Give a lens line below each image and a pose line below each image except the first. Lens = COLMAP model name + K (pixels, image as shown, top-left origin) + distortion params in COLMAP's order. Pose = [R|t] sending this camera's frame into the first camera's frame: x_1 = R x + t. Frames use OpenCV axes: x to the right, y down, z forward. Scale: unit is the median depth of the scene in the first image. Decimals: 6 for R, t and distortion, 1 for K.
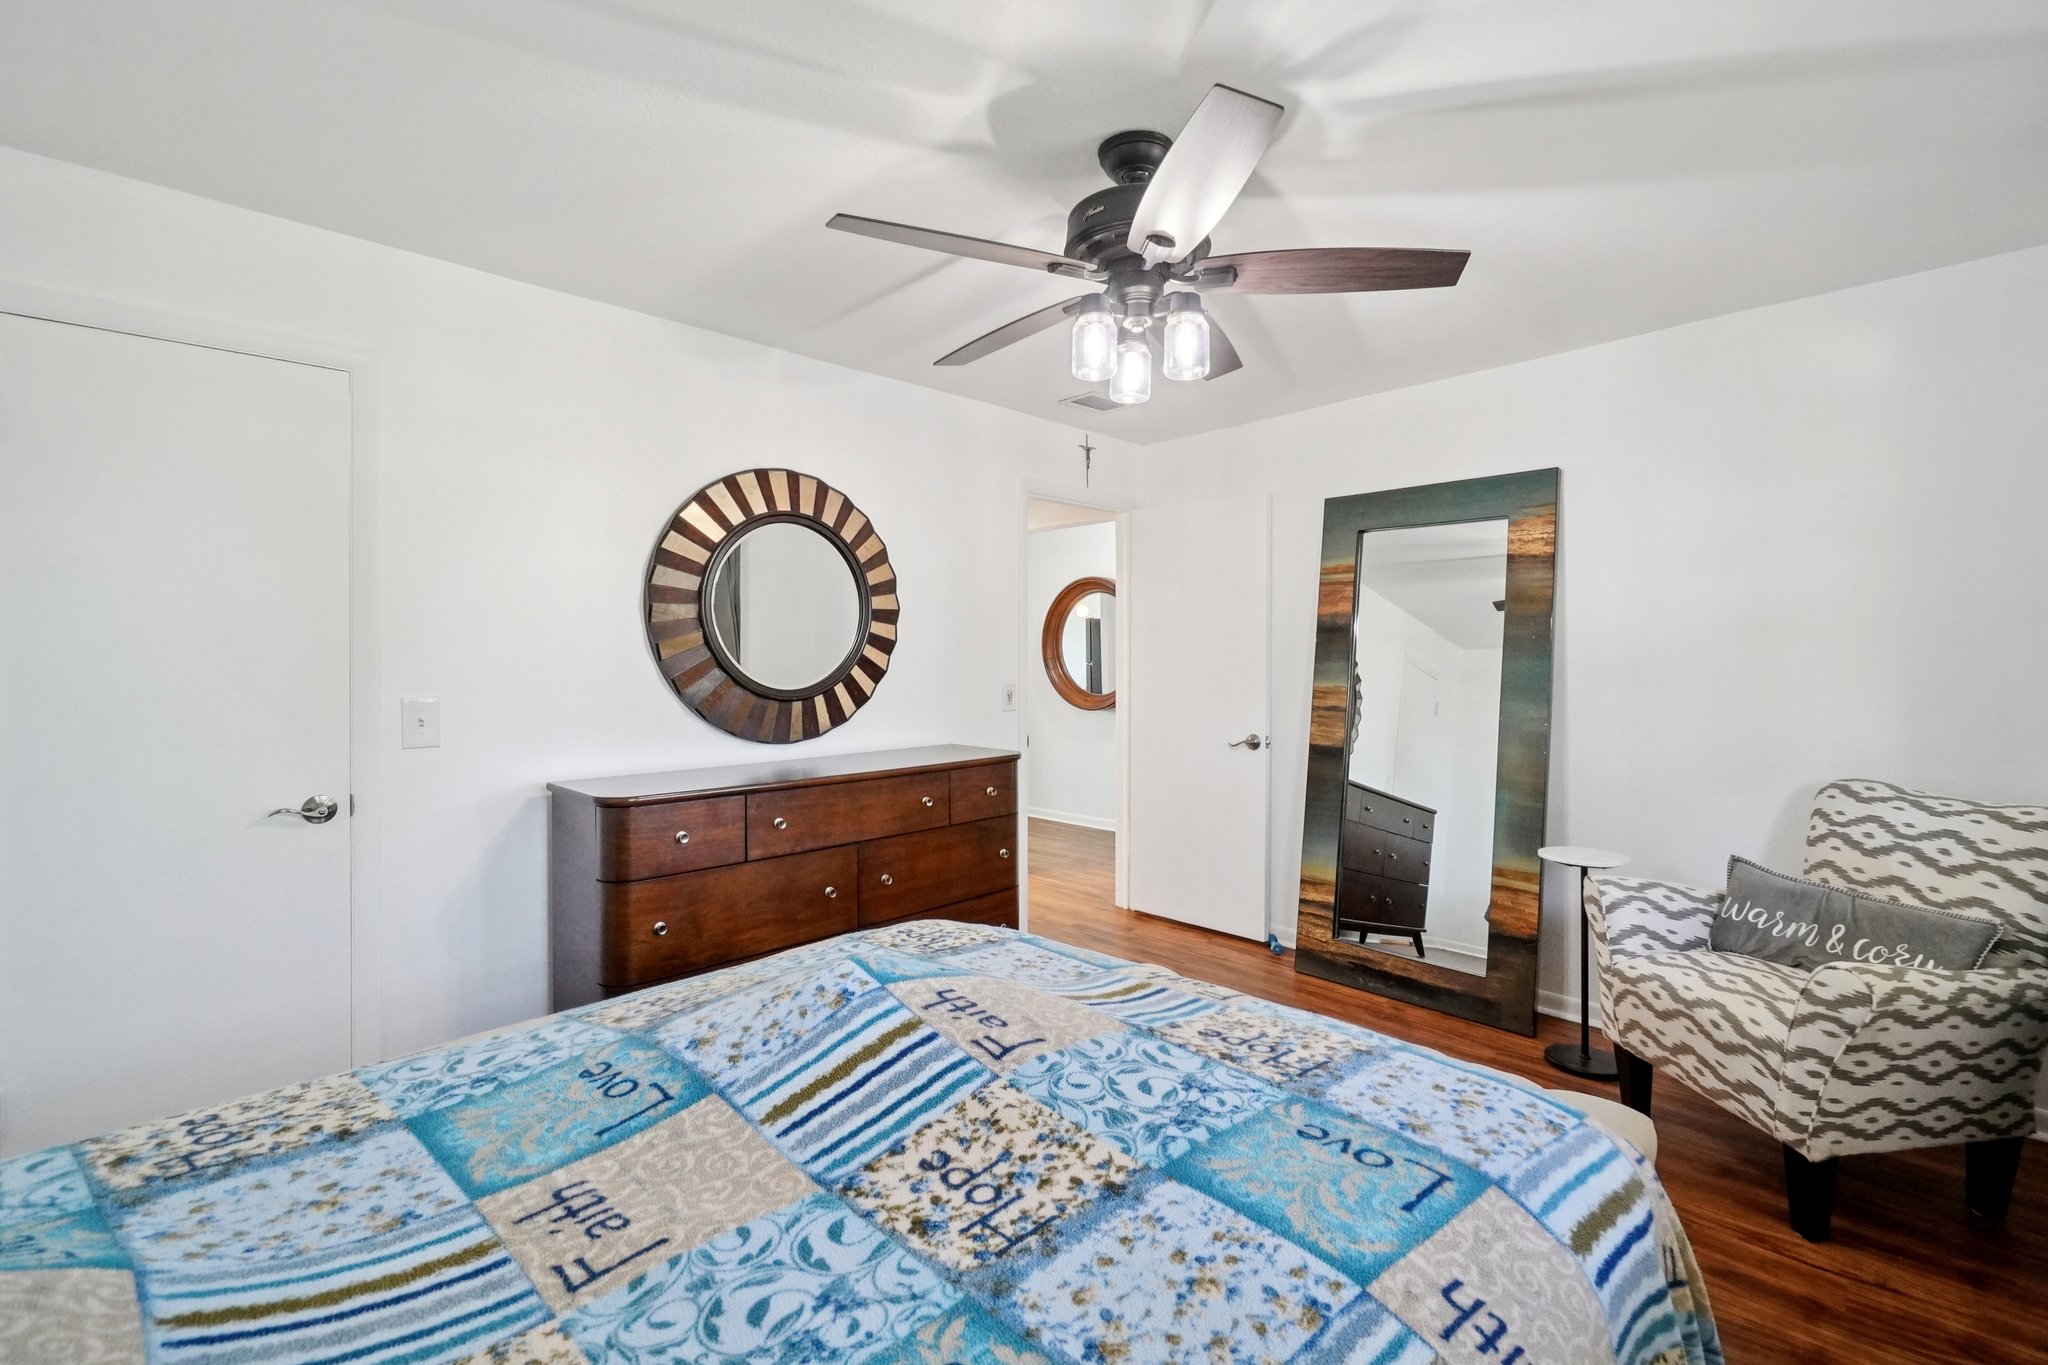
lens RADIAL K [[901.2, 0, 1024.0], [0, 901.2, 682.5], [0, 0, 1]] dist [-0.004399, -0.000618]
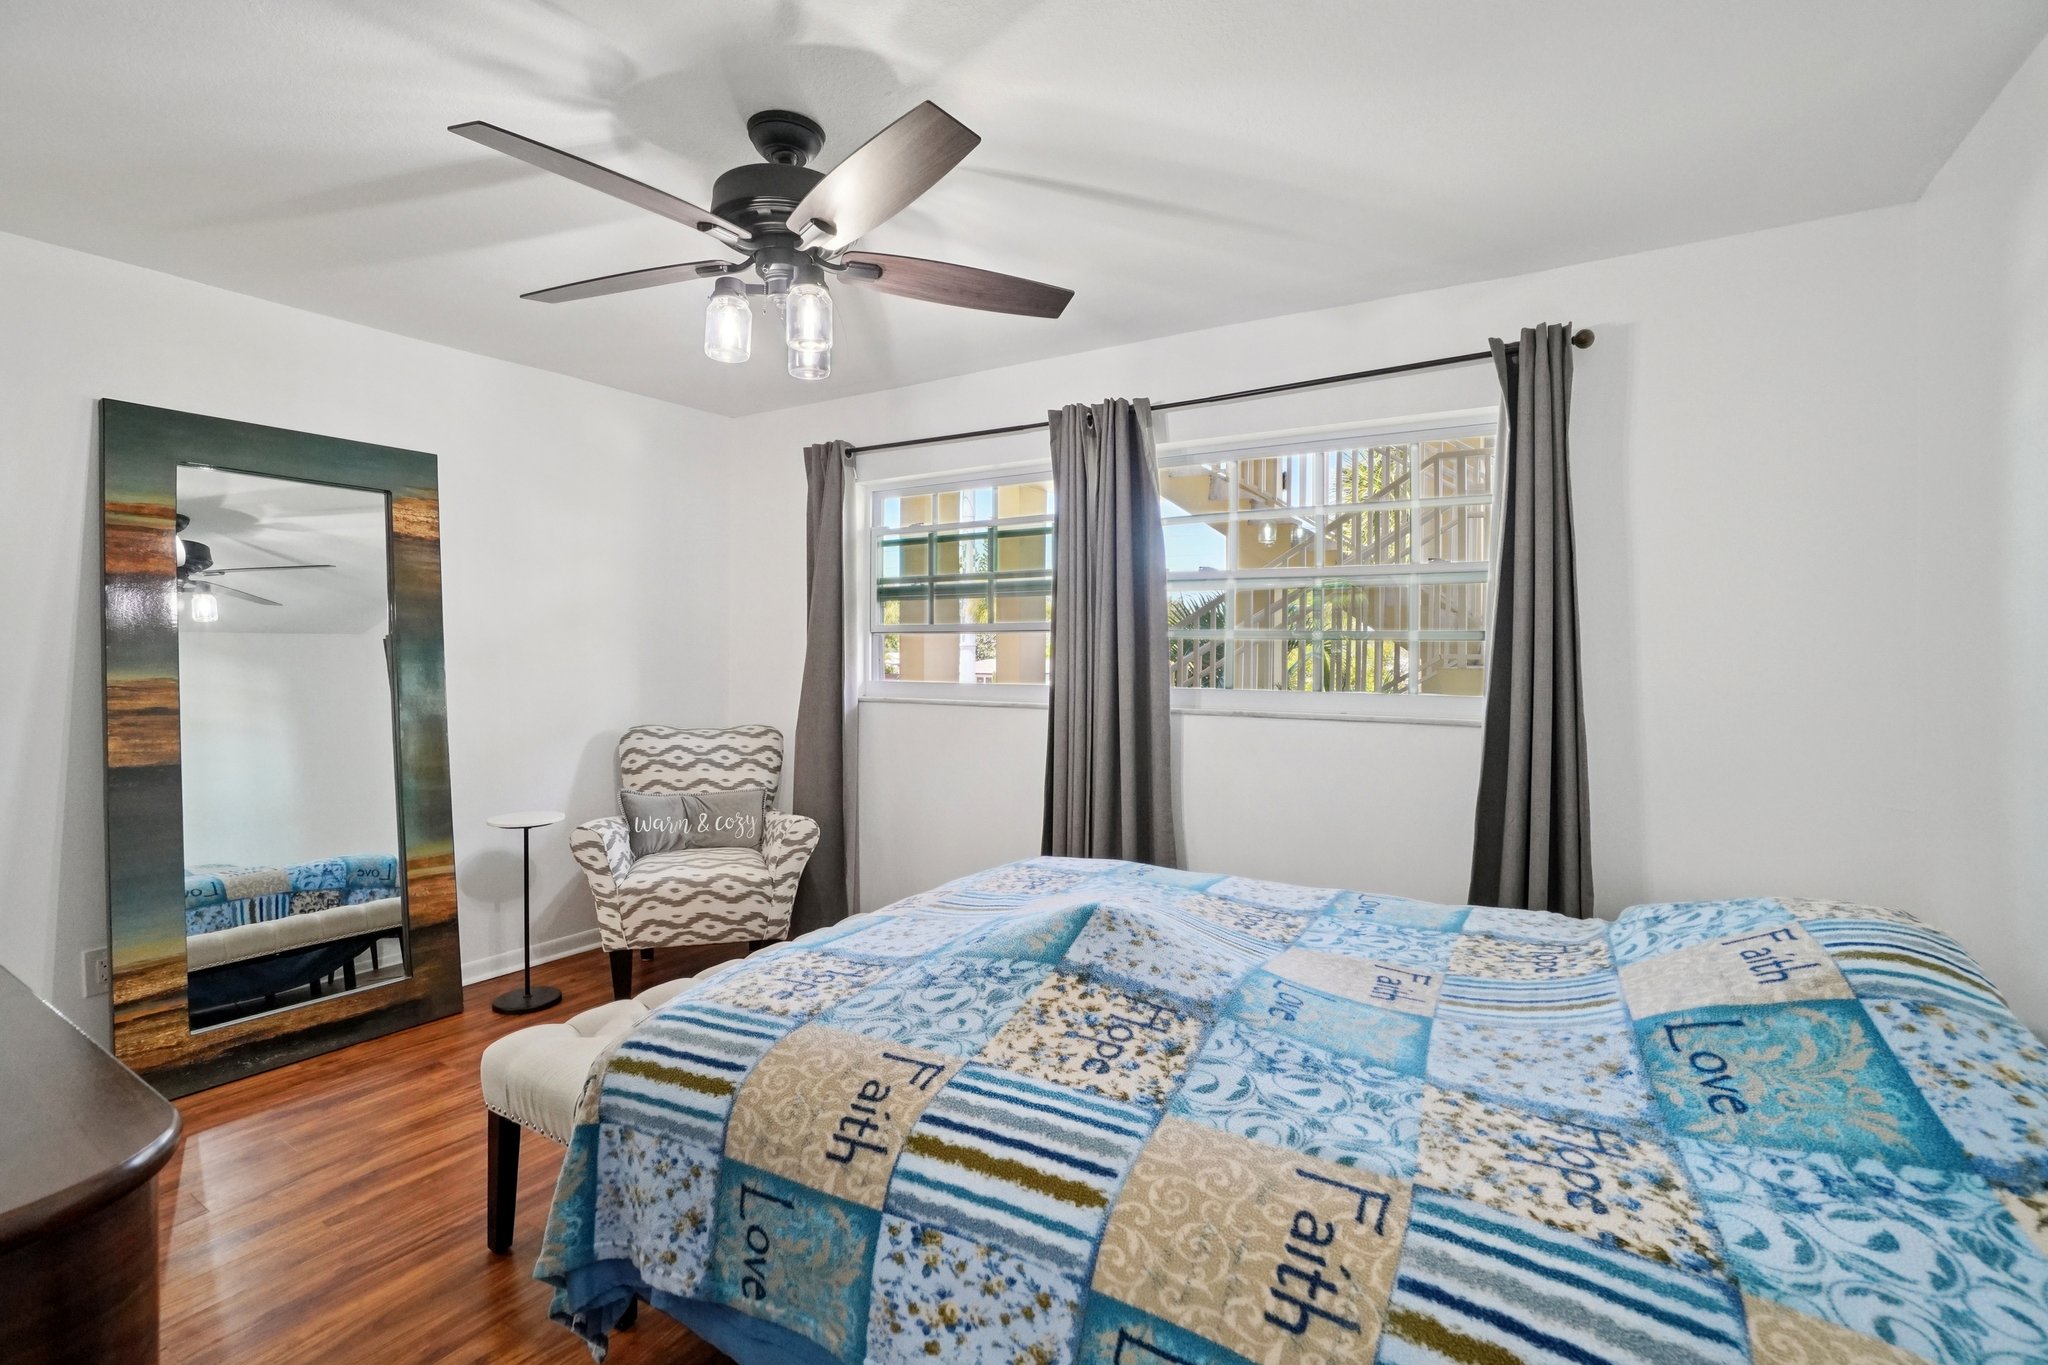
lens RADIAL K [[901.2, 0, 1024.0], [0, 901.2, 682.5], [0, 0, 1]] dist [-0.004399, -0.000618]
pose [[-0.236974, -0.033452, 0.970940, -0.907963], [0.016361, 0.999128, 0.038417, -0.015662], [-0.971378, 0.024989, -0.236220, 0.966653]]
